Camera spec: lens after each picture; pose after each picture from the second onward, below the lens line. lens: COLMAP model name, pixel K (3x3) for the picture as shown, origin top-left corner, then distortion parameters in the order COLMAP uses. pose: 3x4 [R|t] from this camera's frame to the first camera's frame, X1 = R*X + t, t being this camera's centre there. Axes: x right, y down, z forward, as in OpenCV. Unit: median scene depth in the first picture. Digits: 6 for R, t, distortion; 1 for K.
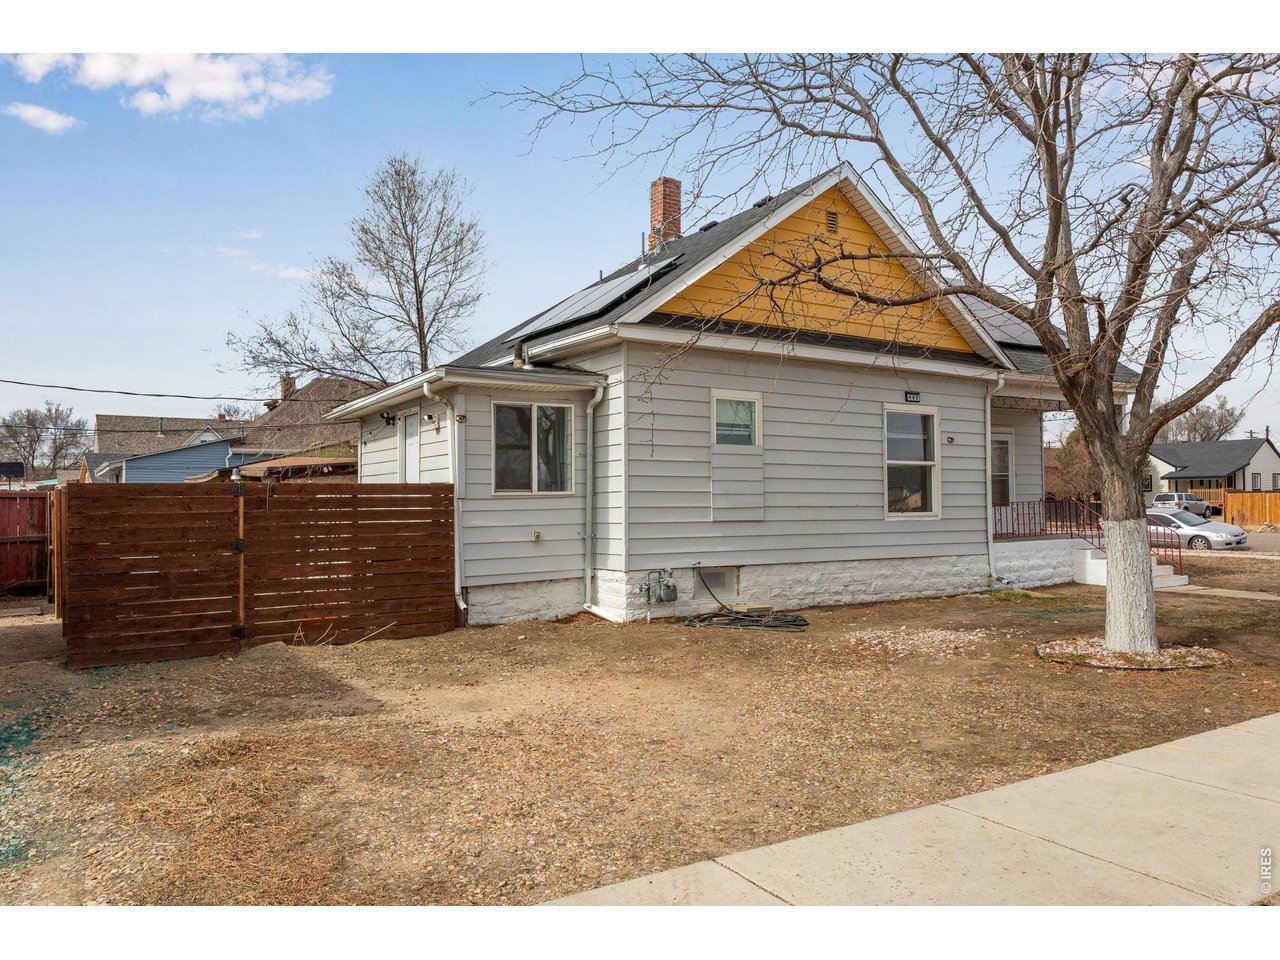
lens RADIAL K [[926.7, 0, 640.0], [0, 926.7, 480.0], [0, 0, 1]] dist [0.008300, 0.001927]
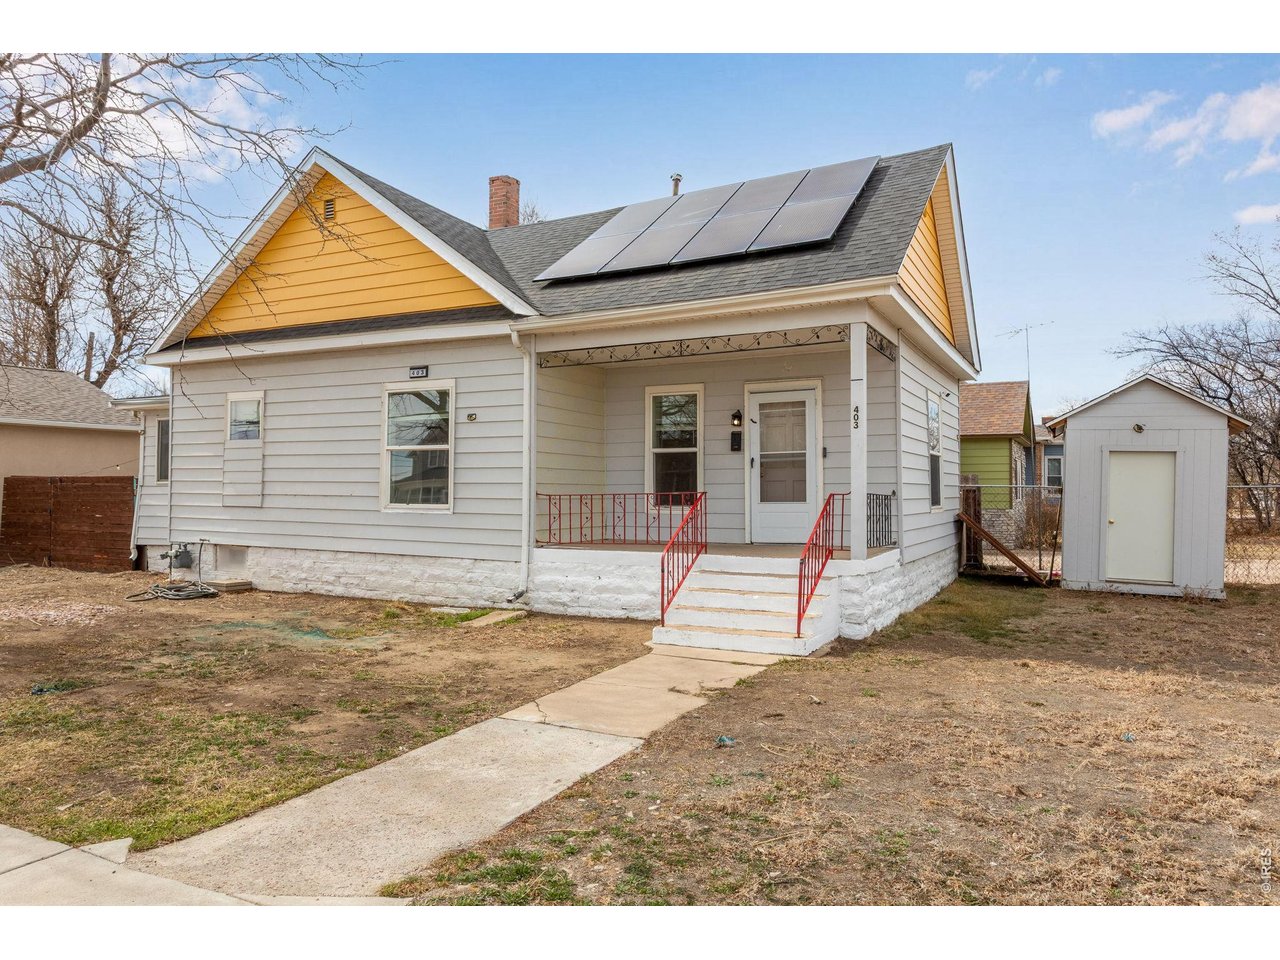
lens RADIAL K [[872.4, 0, 640.0], [0, 872.4, 480.0], [0, 0, 1]] dist [-0.010137, 0.001276]
pose [[0.503432, -0.003168, -0.864029, 1.177475], [0.010952, 0.999936, 0.002715, 0.012951], [0.863966, -0.010830, 0.503434, 0.813857]]
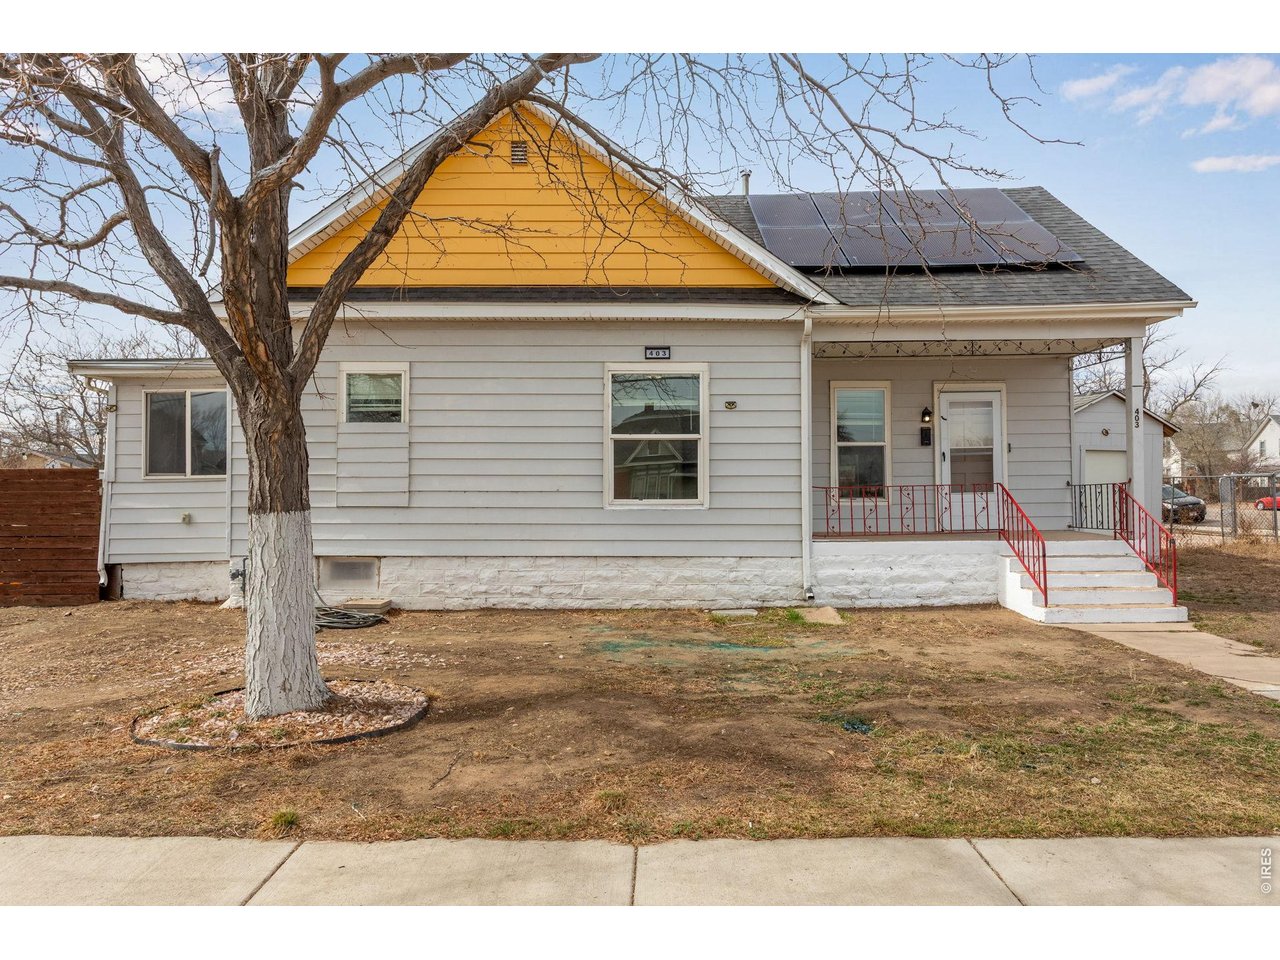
lens RADIAL K [[872.4, 0, 640.0], [0, 872.4, 480.0], [0, 0, 1]] dist [-0.010137, 0.001276]
pose [[0.845383, -0.002096, -0.534157, 0.718484], [0.010710, 0.999858, 0.013026, 0.009074], [0.534054, -0.016733, 0.845285, 0.388089]]
